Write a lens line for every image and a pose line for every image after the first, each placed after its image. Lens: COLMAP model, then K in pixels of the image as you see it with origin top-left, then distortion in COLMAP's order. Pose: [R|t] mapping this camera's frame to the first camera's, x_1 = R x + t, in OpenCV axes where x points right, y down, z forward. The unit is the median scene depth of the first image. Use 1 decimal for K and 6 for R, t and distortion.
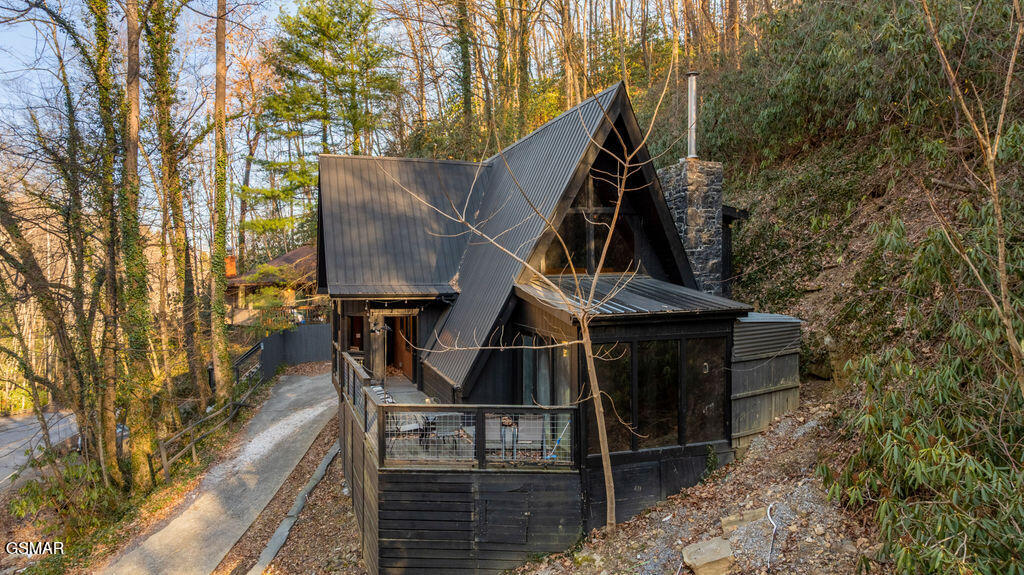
lens RADIAL K [[717.6, 0, 512.0], [0, 717.6, 287.5], [0, 0, 1]] dist [-0.003281, -0.000260]
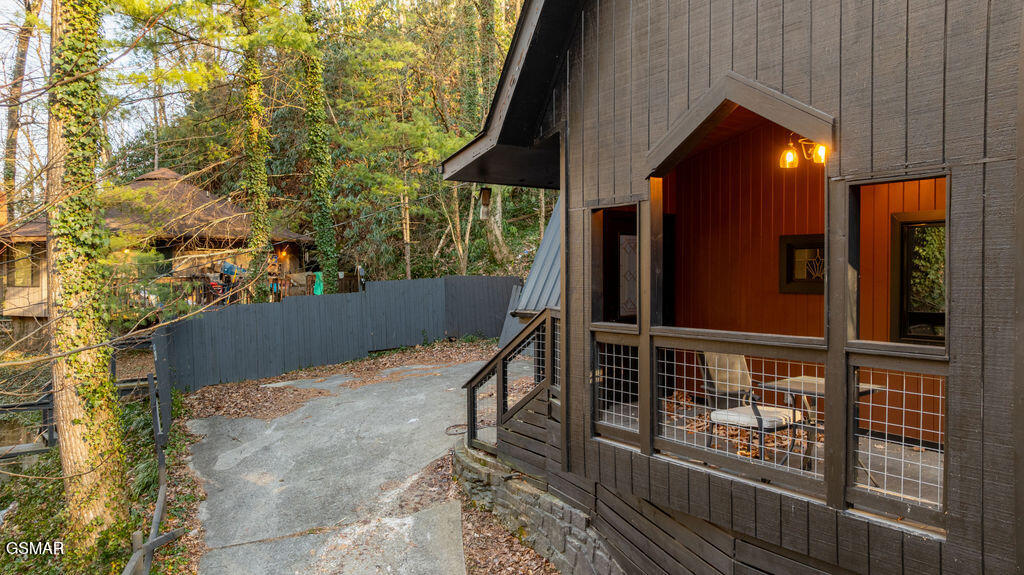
lens RADIAL K [[717.6, 0, 512.0], [0, 717.6, 287.5], [0, 0, 1]] dist [-0.003281, -0.000260]
pose [[0.957420, -0.001870, 0.288692, -0.434474], [0.001282, 0.999997, 0.002227, 0.071841], [-0.288696, -0.001762, 0.957419, 0.894253]]
